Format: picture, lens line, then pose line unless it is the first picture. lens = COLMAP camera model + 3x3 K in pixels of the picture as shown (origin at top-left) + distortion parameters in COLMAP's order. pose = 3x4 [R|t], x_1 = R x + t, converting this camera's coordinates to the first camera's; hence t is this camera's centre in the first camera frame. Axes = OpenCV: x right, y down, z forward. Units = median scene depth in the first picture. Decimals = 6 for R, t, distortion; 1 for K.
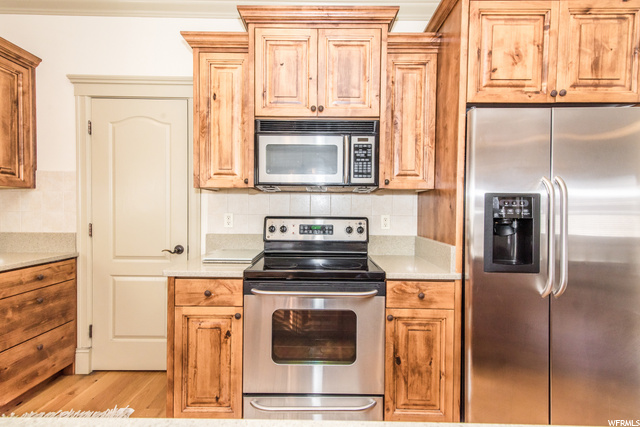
lens RADIAL K [[296.7, 0, 320.6], [0, 296.7, 215.7], [0, 0, 1]] dist [0.004984, -0.000353]
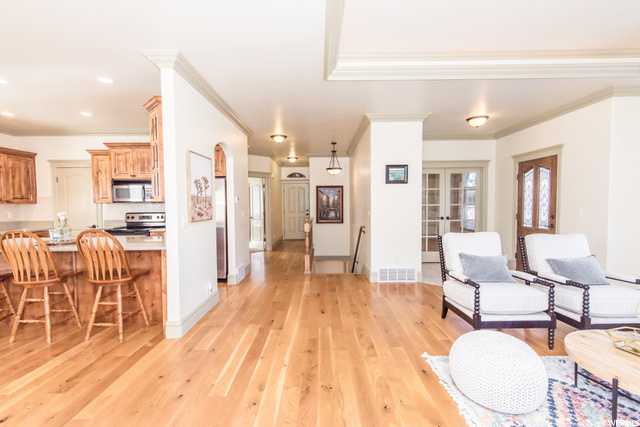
lens RADIAL K [[296.7, 0, 319.8], [0, 296.7, 215.8], [0, 0, 1]] dist [0.004984, -0.000353]
pose [[0.999832, -0.017920, 0.003975, 1.576554], [0.017811, 0.999505, 0.025916, -0.010245], [-0.004437, -0.025841, 0.999656, -1.694838]]
